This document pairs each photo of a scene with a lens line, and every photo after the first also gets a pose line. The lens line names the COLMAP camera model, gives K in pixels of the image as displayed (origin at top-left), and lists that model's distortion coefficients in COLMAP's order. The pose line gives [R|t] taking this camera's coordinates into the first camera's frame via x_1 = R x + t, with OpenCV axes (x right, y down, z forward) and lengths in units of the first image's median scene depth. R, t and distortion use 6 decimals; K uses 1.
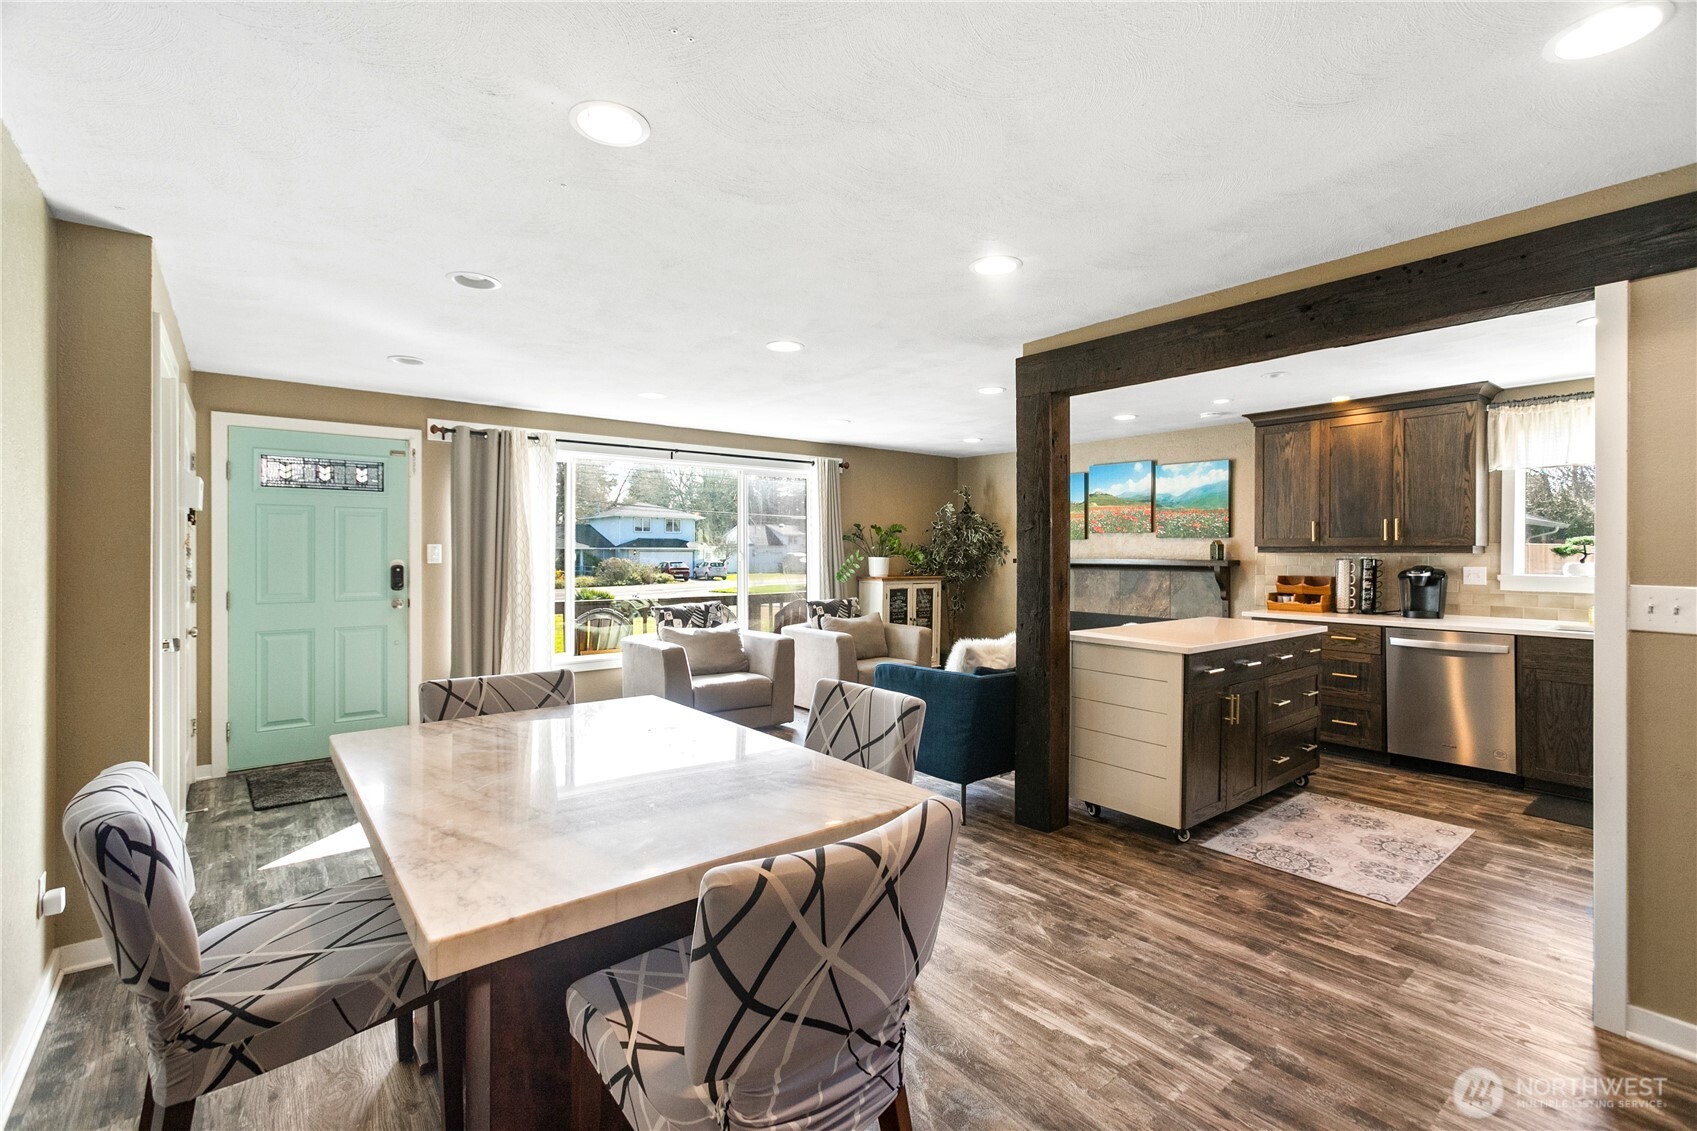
lens RADIAL K [[759.3, 0, 850.8], [0, 759.3, 549.4], [0, 0, 1]] dist [-0.008756, 0.008114]
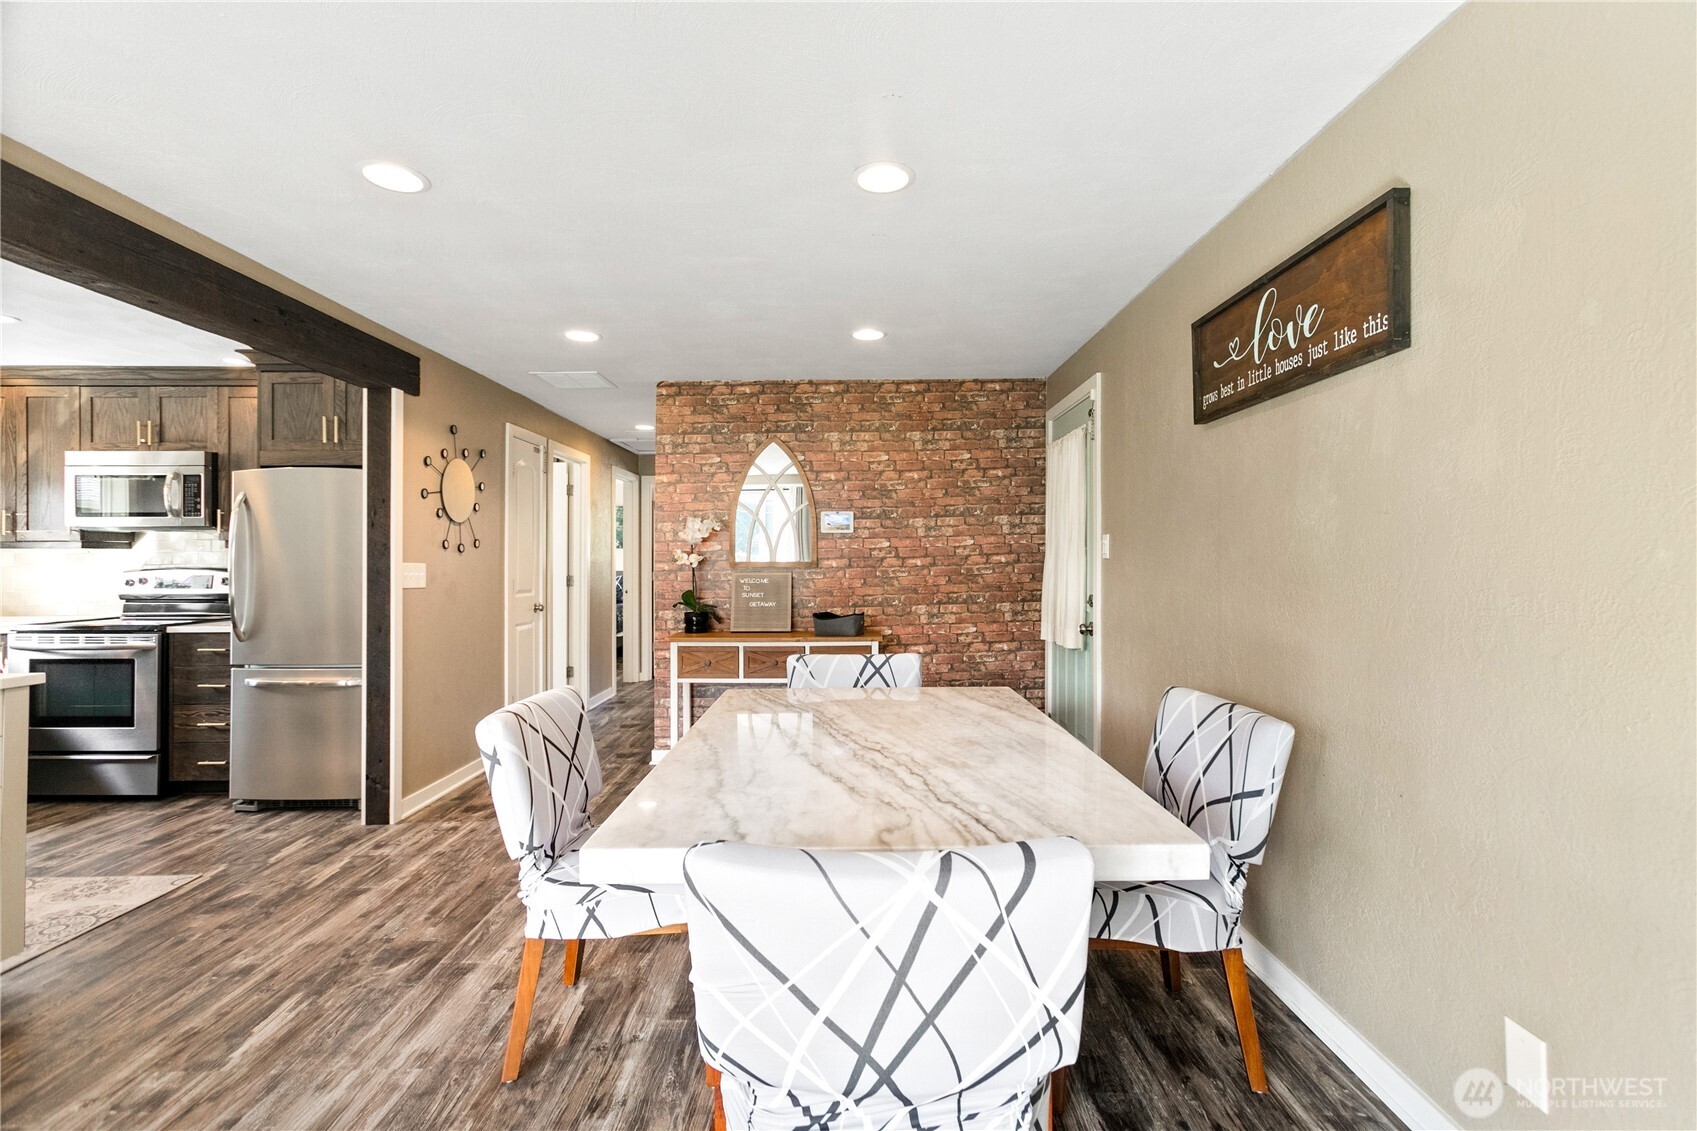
lens RADIAL K [[759.3, 0, 855.6], [0, 759.3, 557.3], [0, 0, 1]] dist [-0.008756, 0.008114]
pose [[-0.782445, 0.003123, 0.622711, -0.385484], [-0.000793, 0.999982, -0.006011, 0.018929], [-0.622719, -0.005198, -0.782429, 0.741588]]
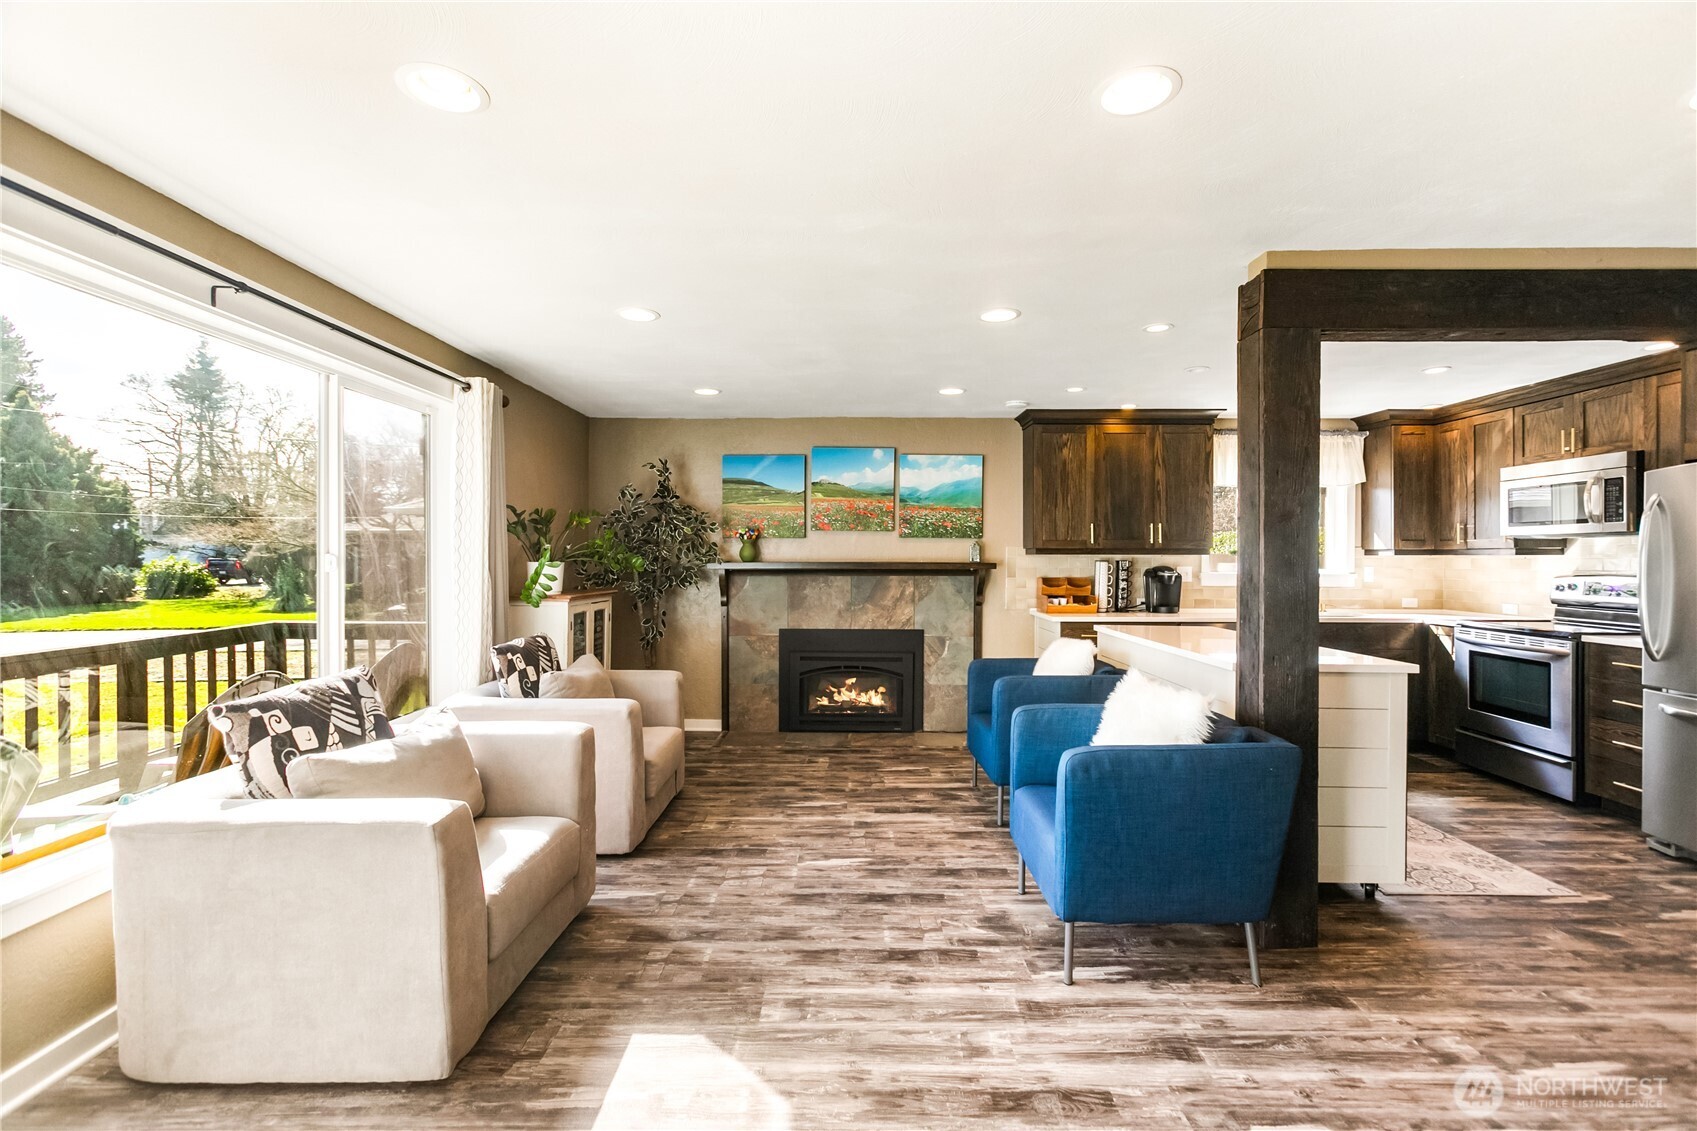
lens RADIAL K [[759.3, 0, 845.7], [0, 759.3, 558.2], [0, 0, 1]] dist [-0.008756, 0.008114]
pose [[0.634605, -0.002620, 0.772832, -0.419219], [-0.002401, 0.999983, 0.005362, 0.004996], [-0.772833, -0.005258, 0.634588, 0.657304]]
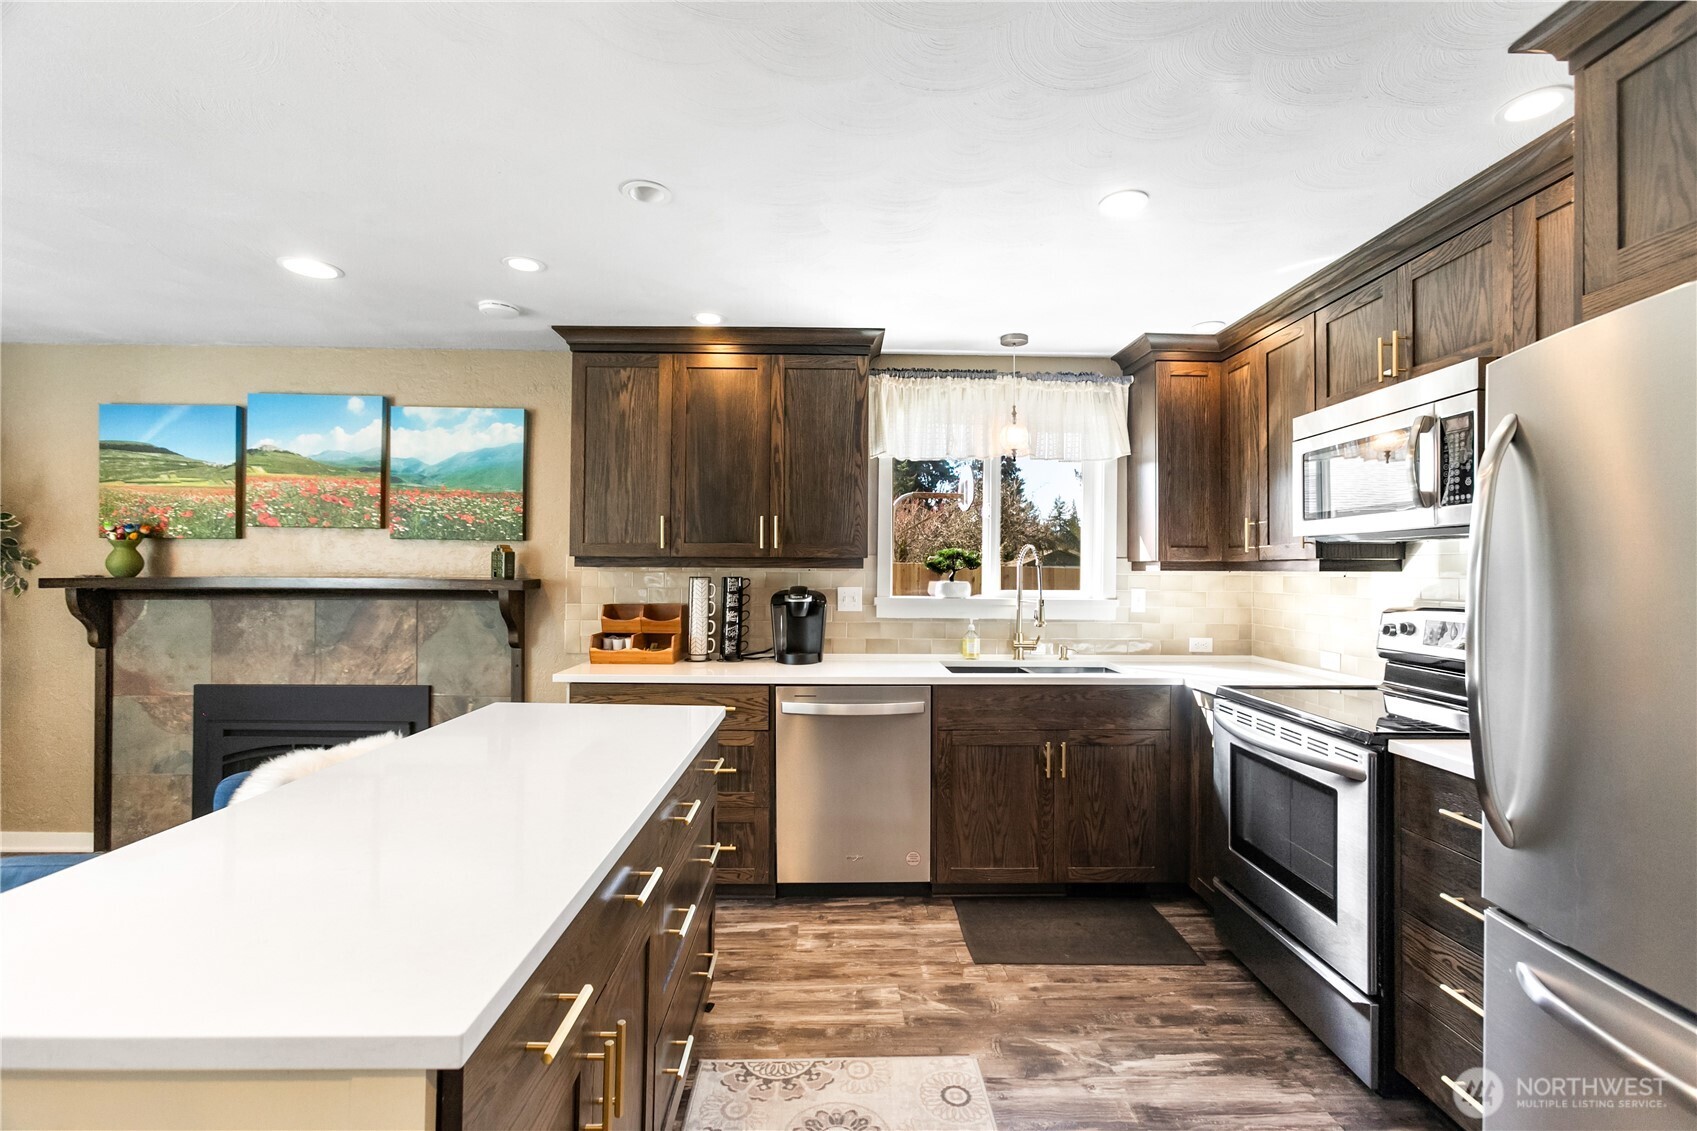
lens RADIAL K [[759.3, 0, 847.1], [0, 759.3, 562.5], [0, 0, 1]] dist [-0.008756, 0.008114]
pose [[0.614252, 0.006379, 0.789084, 0.233537], [-0.006914, 0.999972, -0.002701, 0.001322], [-0.789080, -0.003796, 0.614279, 0.543300]]
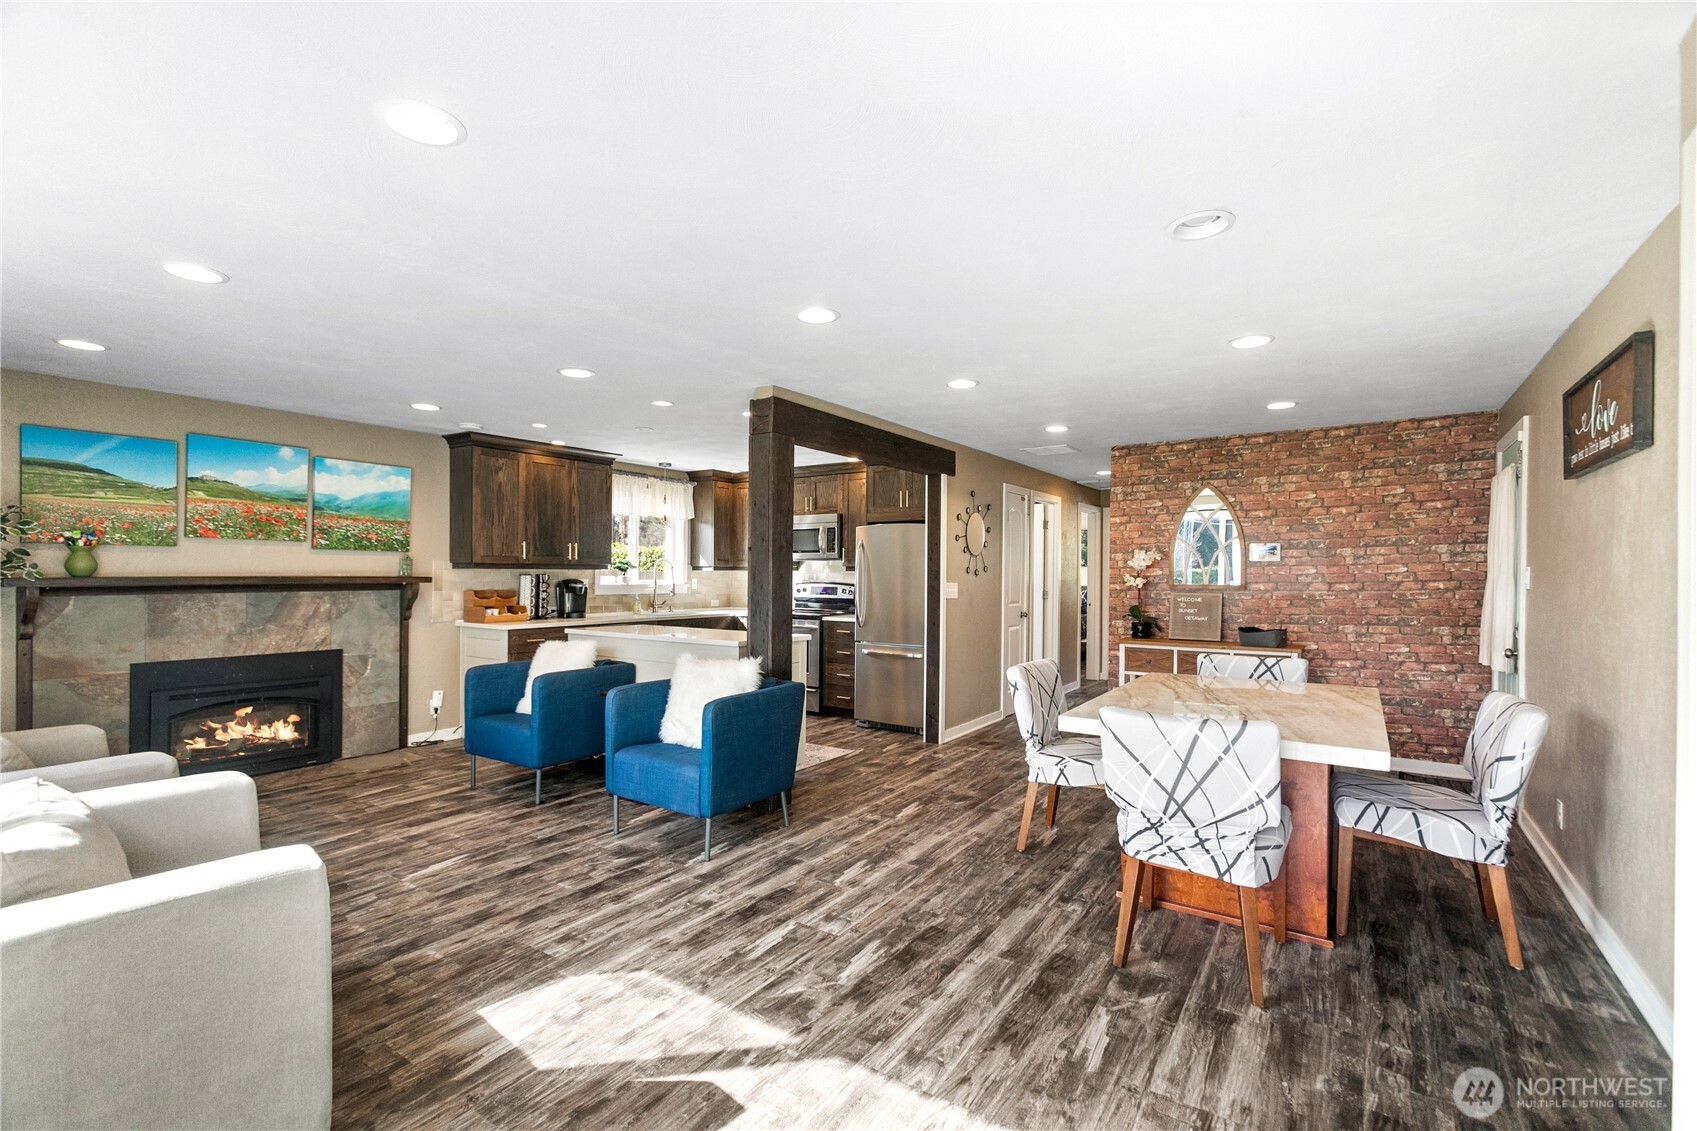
lens RADIAL K [[759.3, 0, 848.6], [0, 759.3, 574.6], [0, 0, 1]] dist [-0.008756, 0.008114]
pose [[-0.287877, -0.006998, 0.957642, -0.676776], [-0.009240, 0.999947, 0.004529, 0.003392], [-0.957623, -0.007545, -0.287927, 0.929869]]
